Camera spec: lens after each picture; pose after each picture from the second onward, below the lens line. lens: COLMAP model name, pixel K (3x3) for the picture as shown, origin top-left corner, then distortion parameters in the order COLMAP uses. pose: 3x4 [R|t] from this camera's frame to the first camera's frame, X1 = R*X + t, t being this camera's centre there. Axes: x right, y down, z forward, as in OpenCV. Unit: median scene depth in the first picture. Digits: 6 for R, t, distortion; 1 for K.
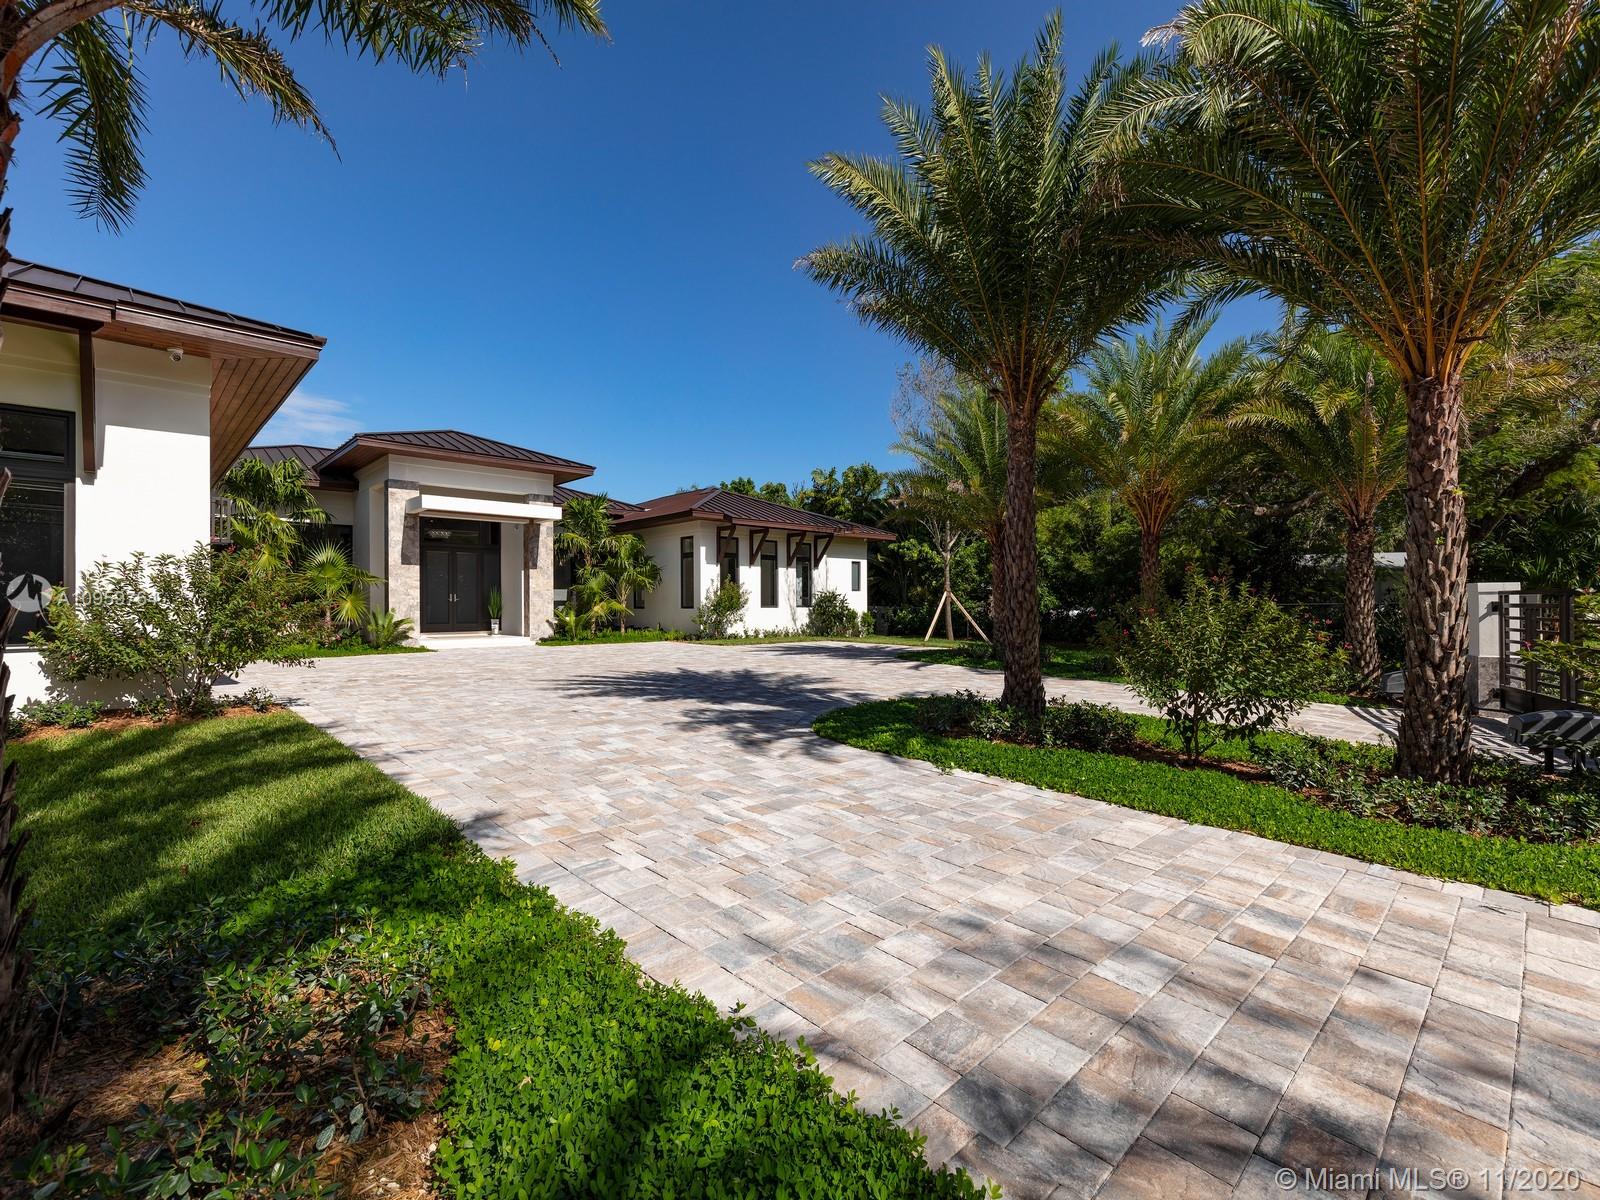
lens RADIAL K [[717.0, 0, 808.6], [0, 717.0, 601.2], [0, 0, 1]] dist [0.015951, -0.000194]
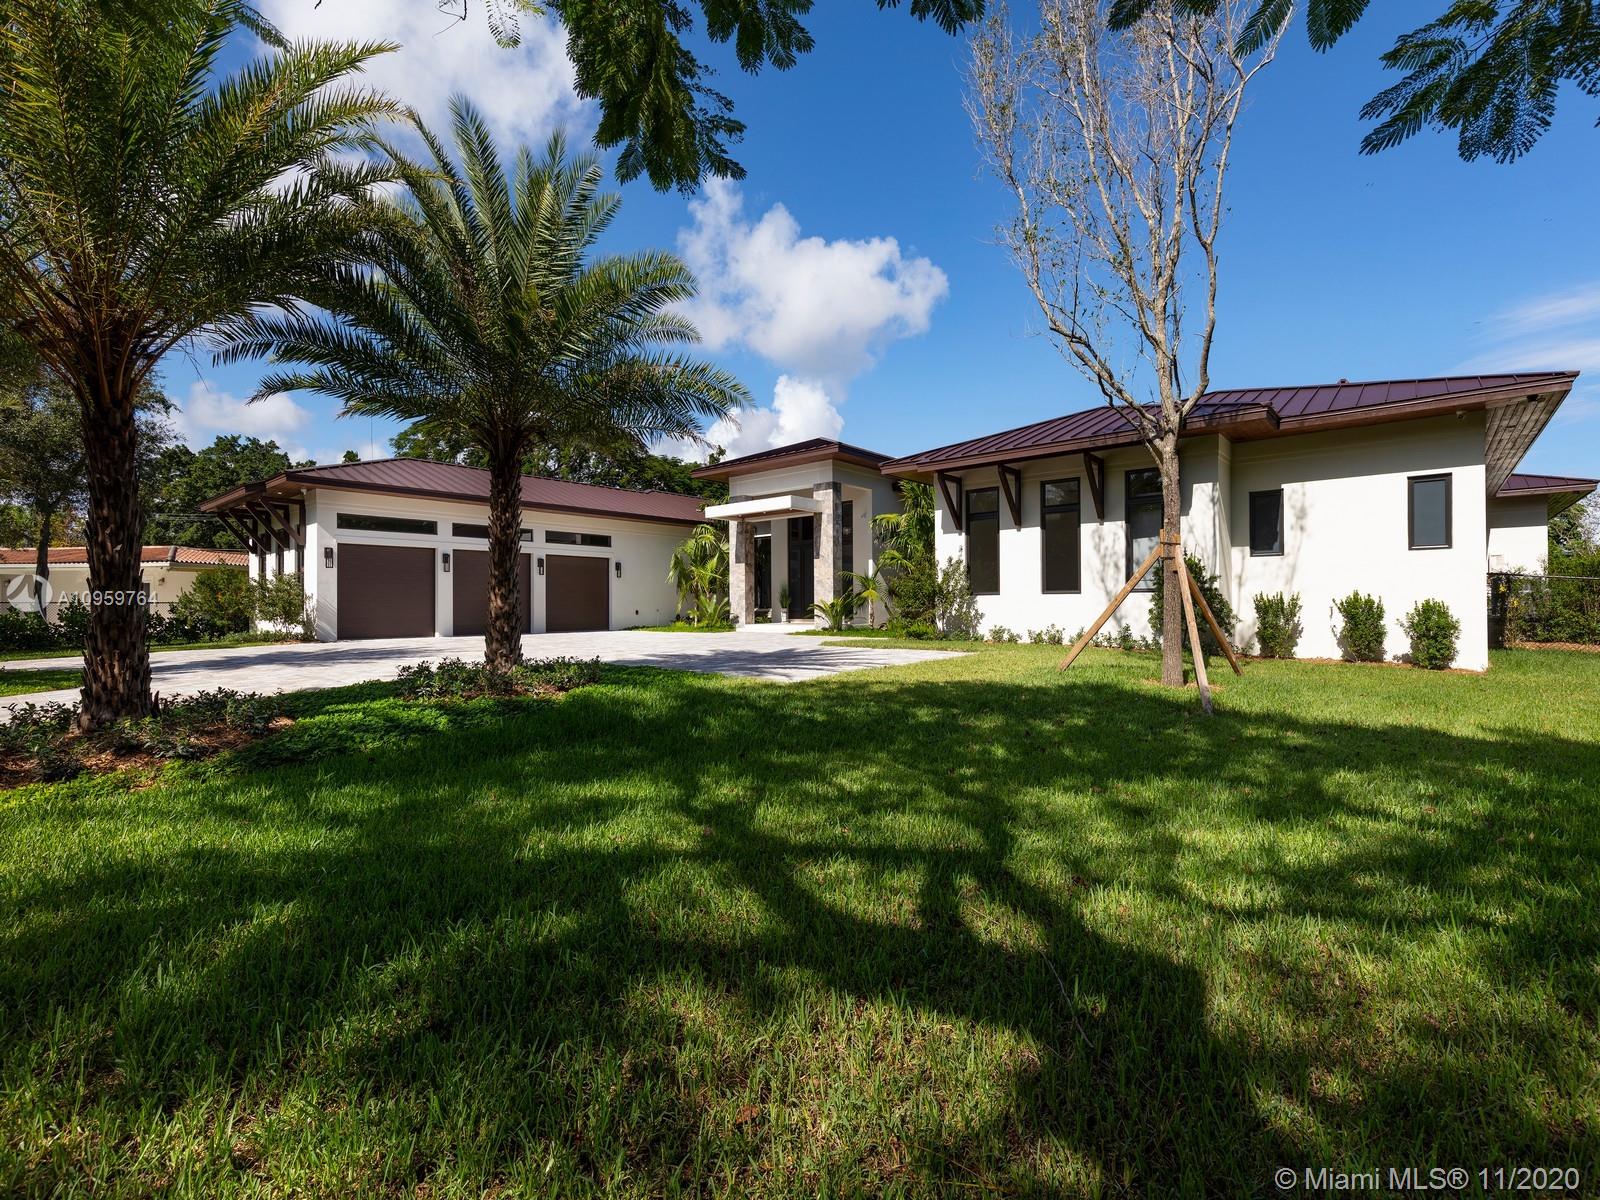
lens RADIAL K [[717.0, 0, 808.6], [0, 717.0, 601.2], [0, 0, 1]] dist [0.015951, -0.000194]
pose [[0.112957, -0.000051, -0.993600, 0.527031], [0.017321, 0.999848, 0.001918, 0.011129], [0.993449, -0.017426, 0.112941, 0.752187]]
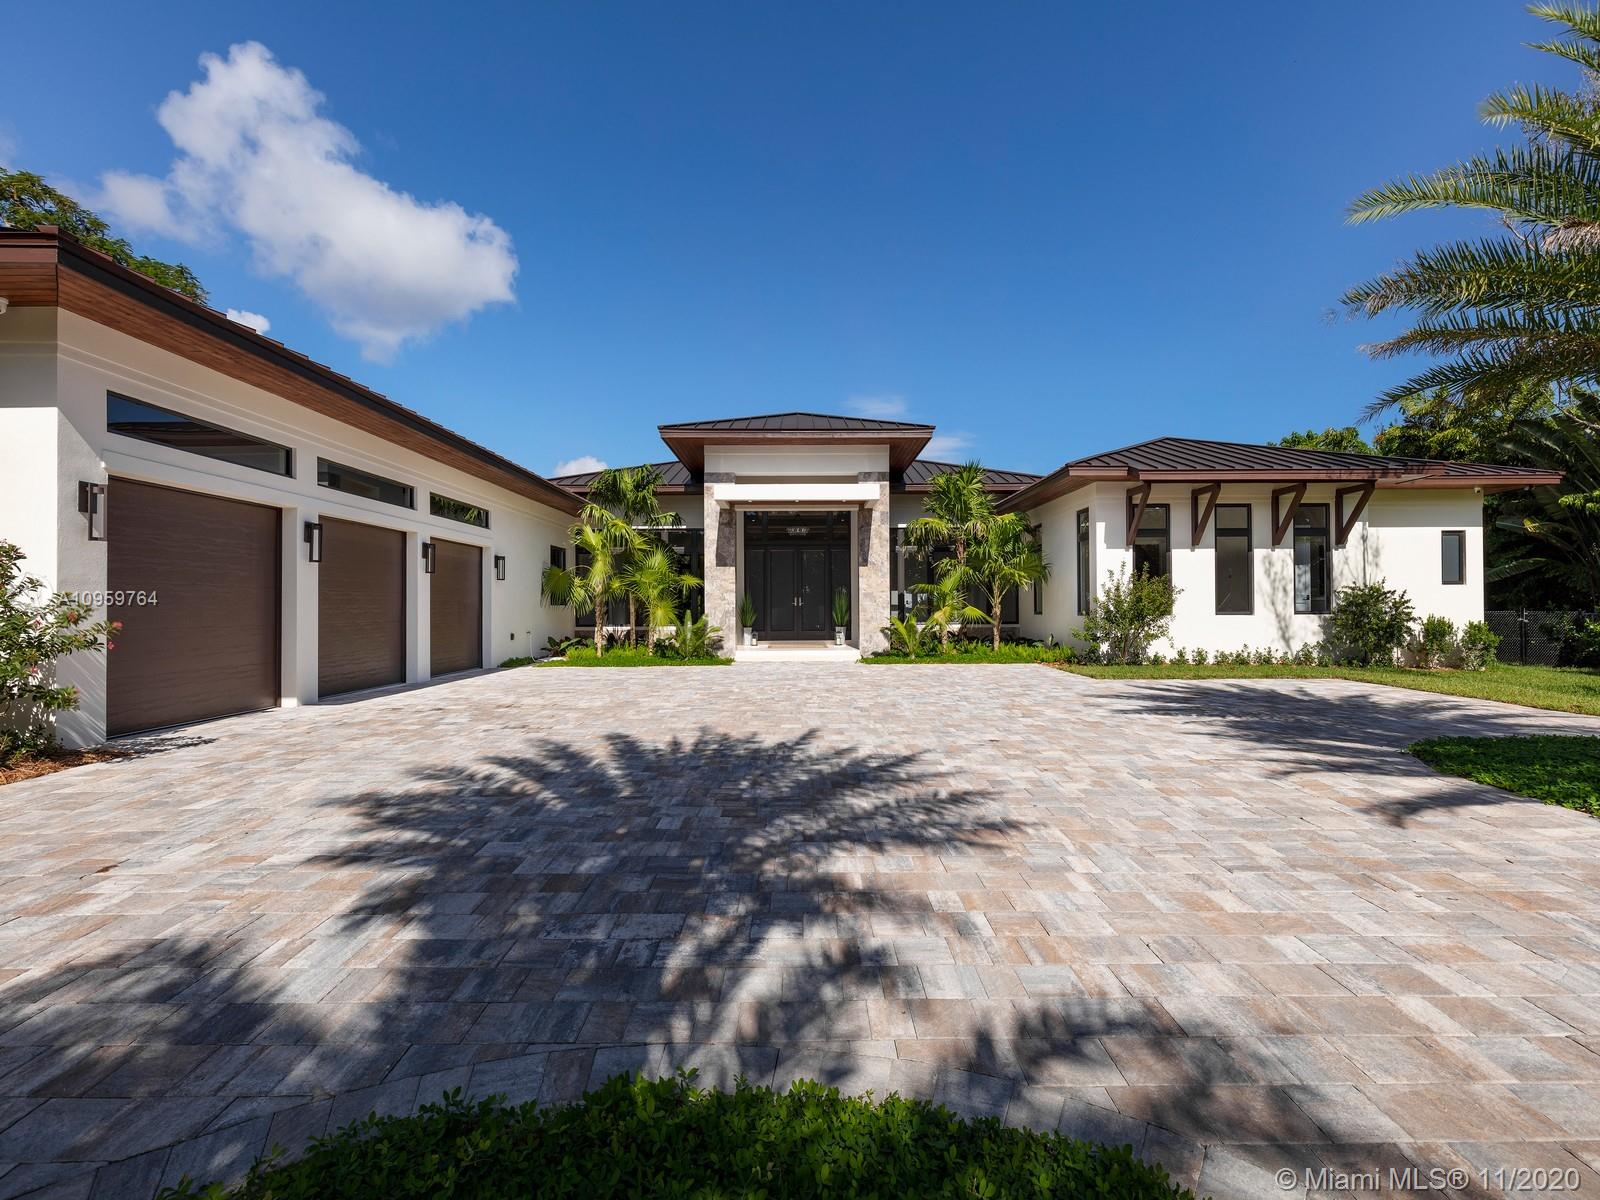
lens RADIAL K [[717.0, 0, 808.6], [0, 717.0, 601.2], [0, 0, 1]] dist [0.015951, -0.000194]
pose [[0.735155, -0.001878, -0.677897, 0.096790], [0.006816, 0.999966, 0.004621, -0.008191], [0.677865, -0.008017, 0.735142, 0.320913]]
